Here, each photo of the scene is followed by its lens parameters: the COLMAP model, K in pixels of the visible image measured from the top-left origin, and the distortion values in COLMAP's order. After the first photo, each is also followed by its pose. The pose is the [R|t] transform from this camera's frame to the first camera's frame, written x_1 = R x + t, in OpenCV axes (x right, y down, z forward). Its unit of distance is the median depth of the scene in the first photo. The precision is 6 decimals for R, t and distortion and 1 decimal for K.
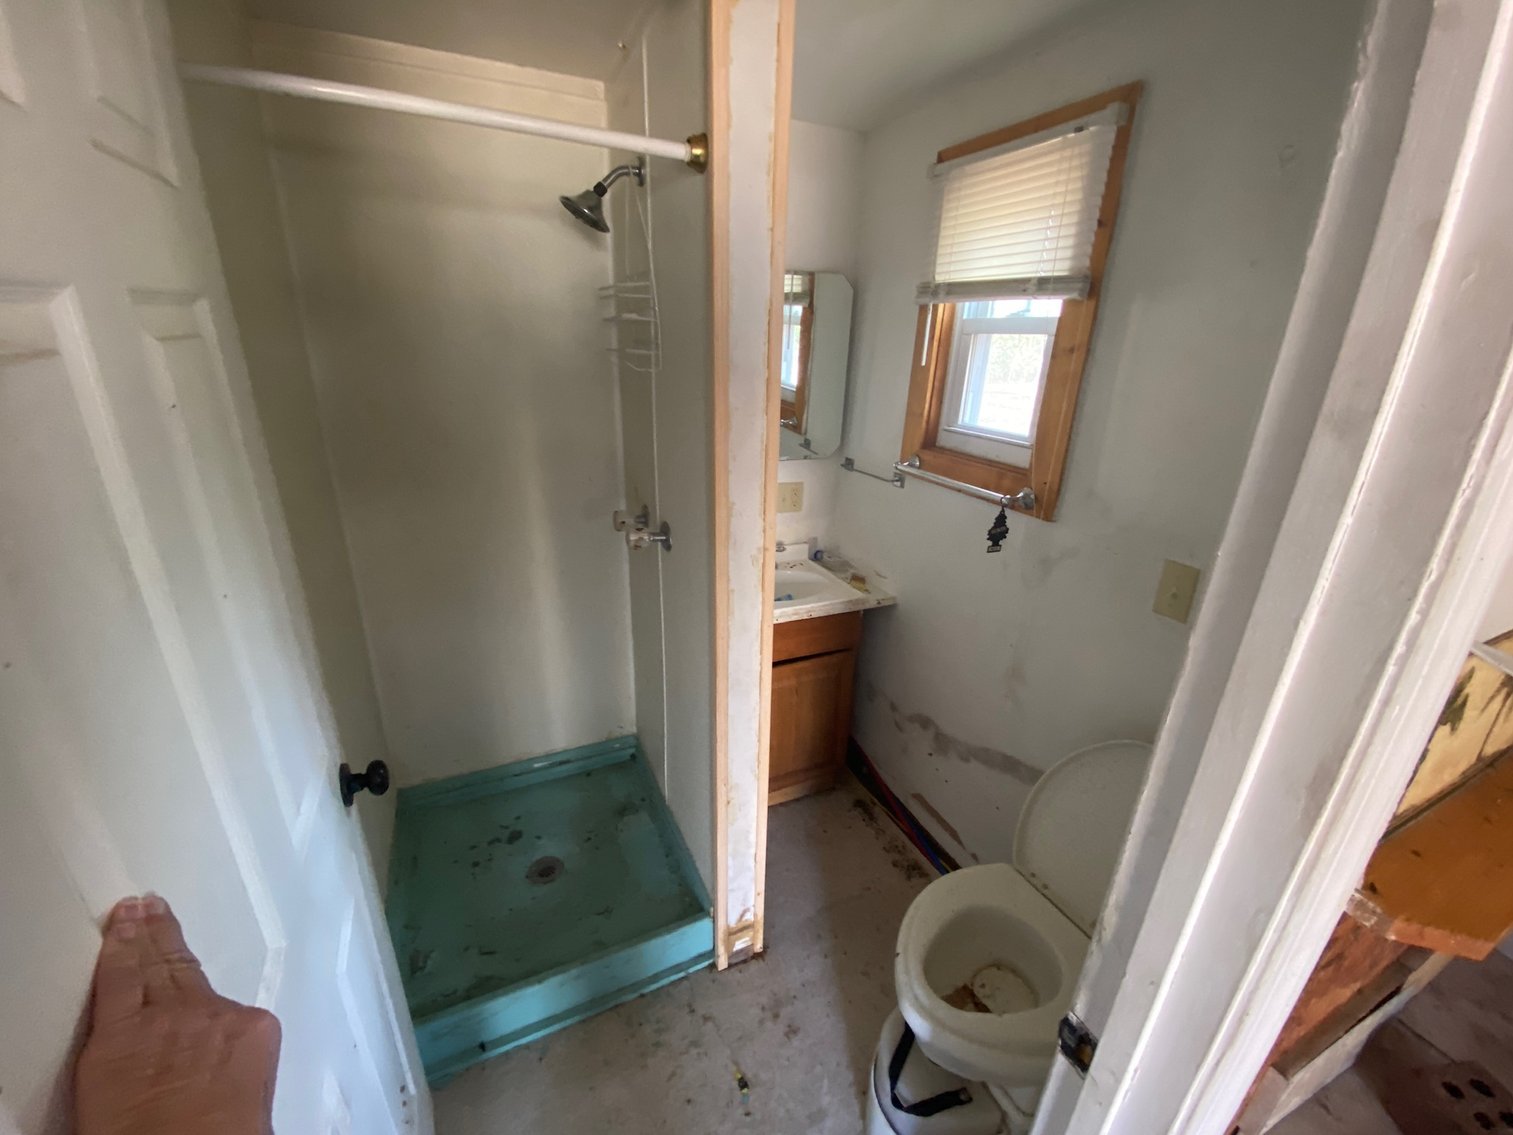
lens RADIAL K [[610.6, 0, 756.5], [0, 610.6, 567.5], [0, 0, 1]] dist [0.025166, -0.023792]
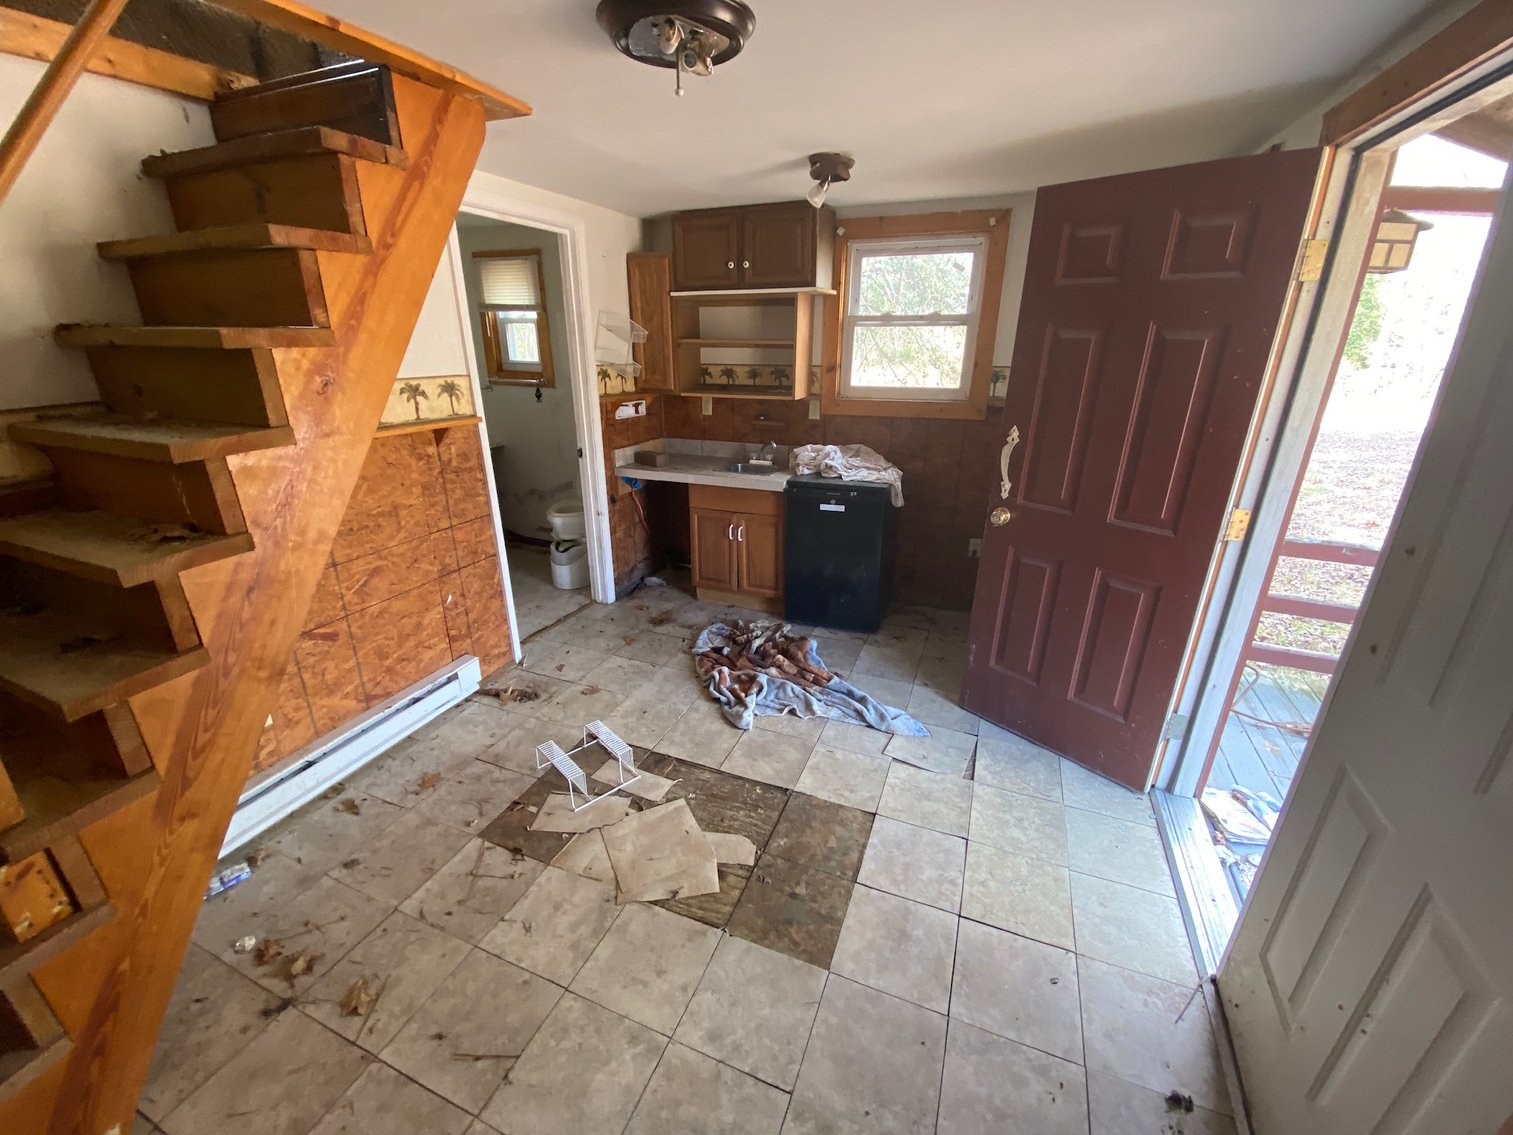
lens RADIAL K [[610.6, 0, 756.5], [0, 610.6, 567.5], [0, 0, 1]] dist [0.025166, -0.023792]
pose [[0.730088, -0.263723, 0.630414, -0.855435], [0.251115, 0.961523, 0.111419, 0.639013], [-0.635541, 0.076961, 0.768222, -1.730787]]
